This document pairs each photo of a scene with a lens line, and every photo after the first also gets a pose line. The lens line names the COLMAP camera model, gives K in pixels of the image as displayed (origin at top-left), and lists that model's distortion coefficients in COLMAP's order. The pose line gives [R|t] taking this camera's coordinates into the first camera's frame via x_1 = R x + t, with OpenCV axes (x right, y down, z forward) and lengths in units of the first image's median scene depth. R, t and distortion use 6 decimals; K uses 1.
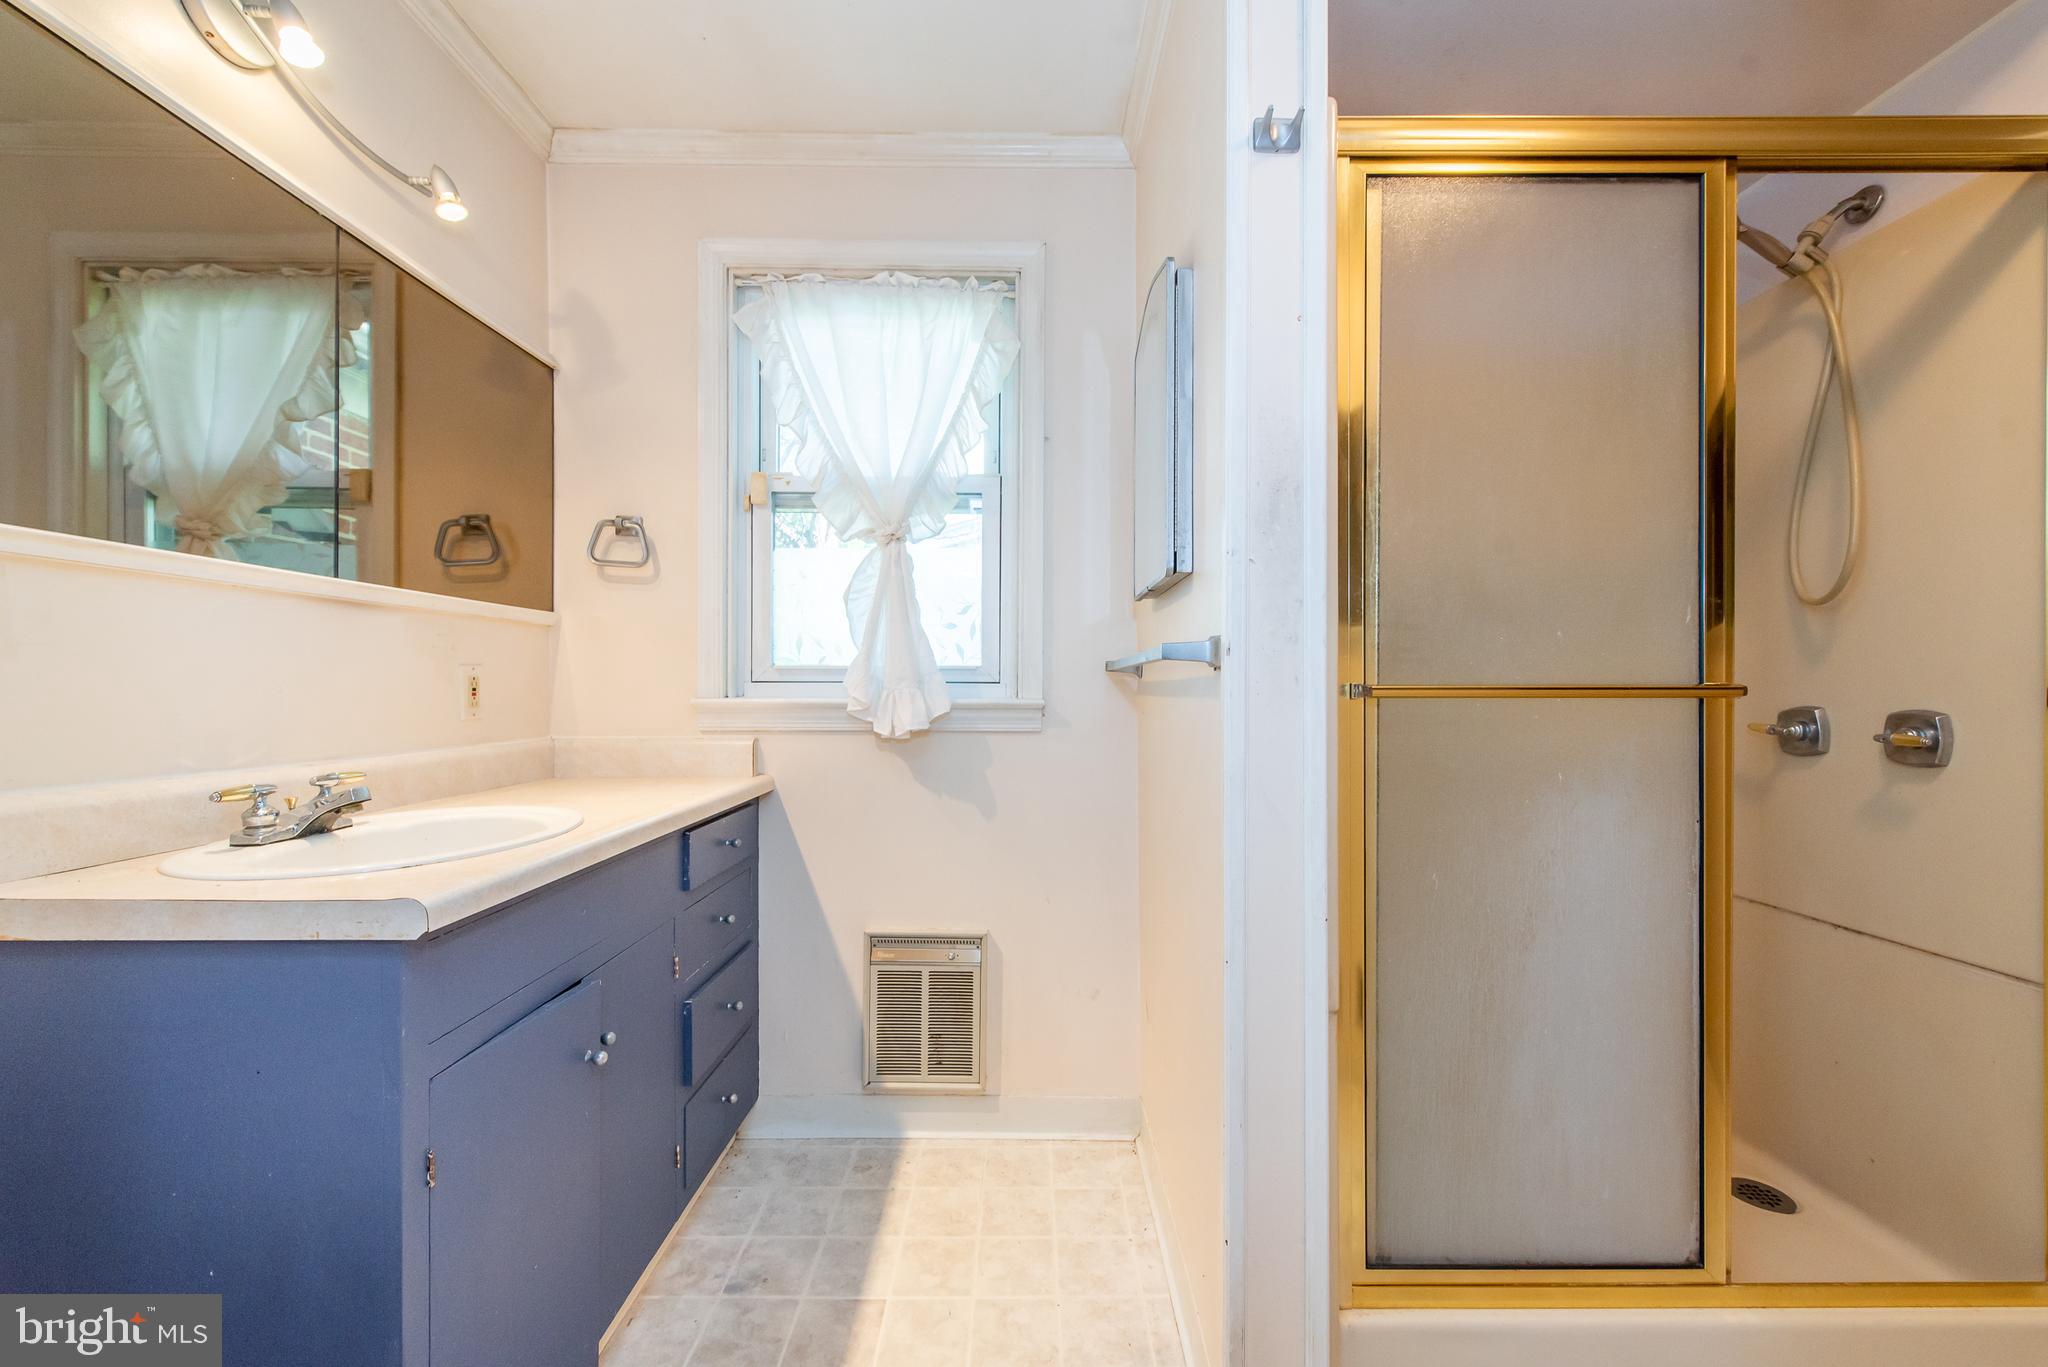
lens RADIAL K [[801.1, 0, 1027.1], [0, 801.1, 678.9], [0, 0, 1]] dist [0.012511, -0.002847]
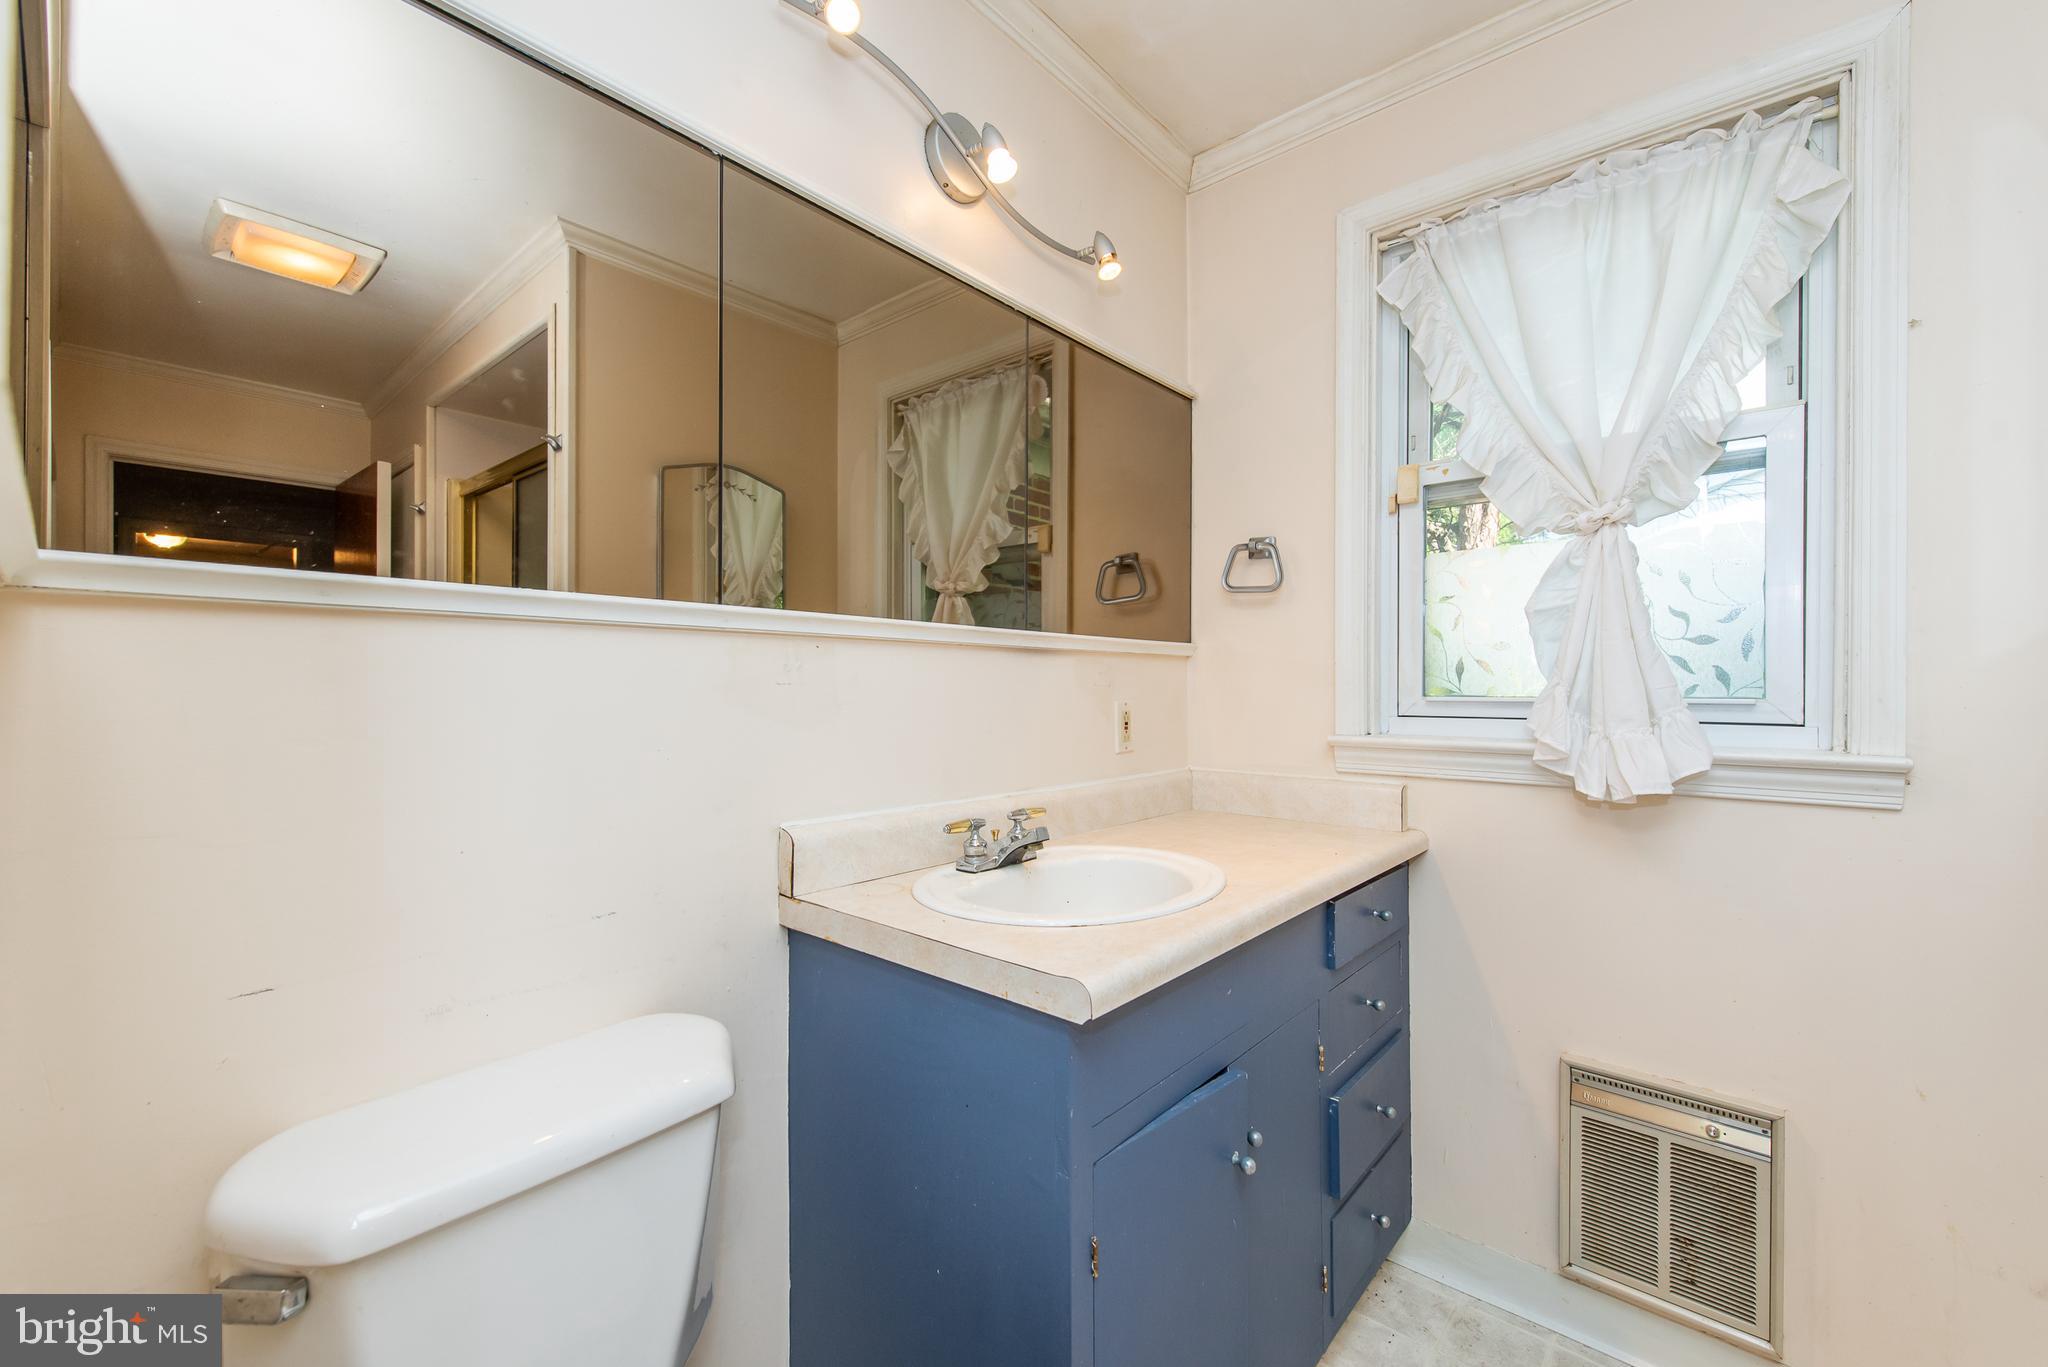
lens RADIAL K [[840.2, 0, 1013.3], [0, 840.2, 694.9], [0, 0, 1]] dist [0.005283, -0.000150]
pose [[0.743627, 0.004536, -0.668579, -0.059110], [0.002808, 0.999947, 0.009907, -0.031860], [0.668589, -0.009244, 0.743575, 0.081111]]
